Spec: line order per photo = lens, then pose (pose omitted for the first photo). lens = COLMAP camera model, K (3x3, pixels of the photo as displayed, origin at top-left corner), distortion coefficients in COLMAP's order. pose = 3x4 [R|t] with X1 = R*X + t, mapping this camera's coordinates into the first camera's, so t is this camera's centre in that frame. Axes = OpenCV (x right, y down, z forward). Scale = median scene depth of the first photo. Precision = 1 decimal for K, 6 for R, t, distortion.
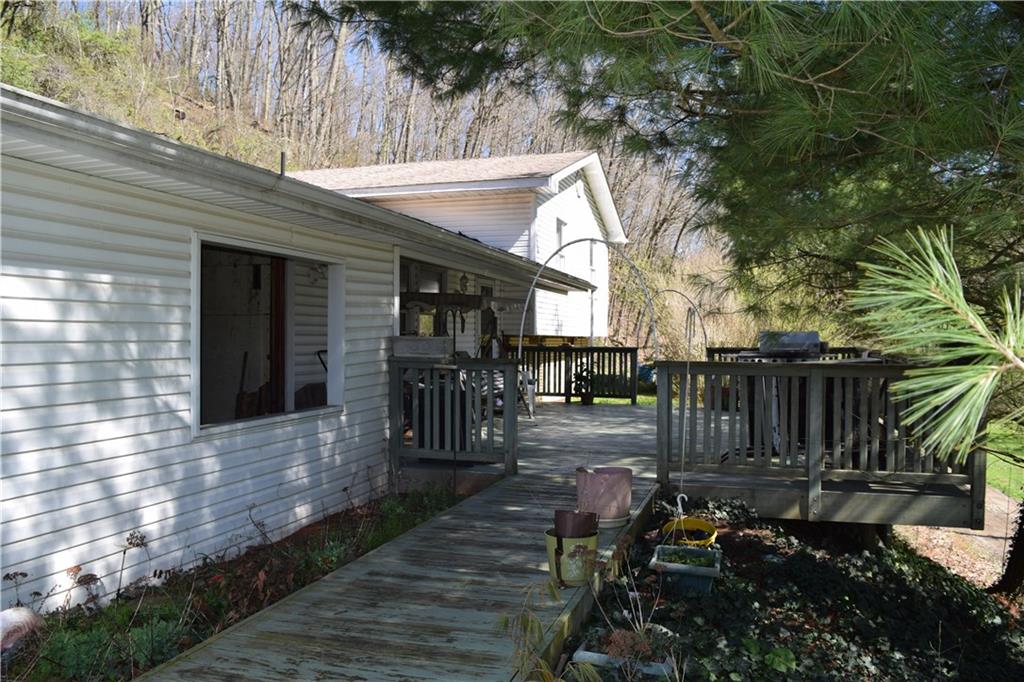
lens RADIAL K [[811.1, 0, 513.9], [0, 811.1, 342.1], [0, 0, 1]] dist [-0.087503, 0.019071]
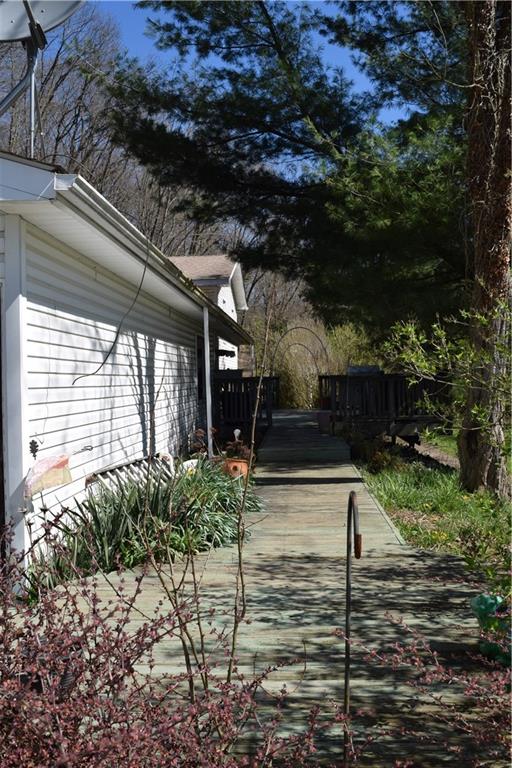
lens RADIAL K [[773.6, 0, 255.1], [0, 773.6, 383.0], [0, 0, 1]] dist [0.000866, 0.000000]
pose [[0.969736, -0.025292, 0.242842, -0.658334], [0.024992, 0.999678, 0.004316, 0.027872], [-0.242873, 0.001884, 0.970056, -1.324558]]
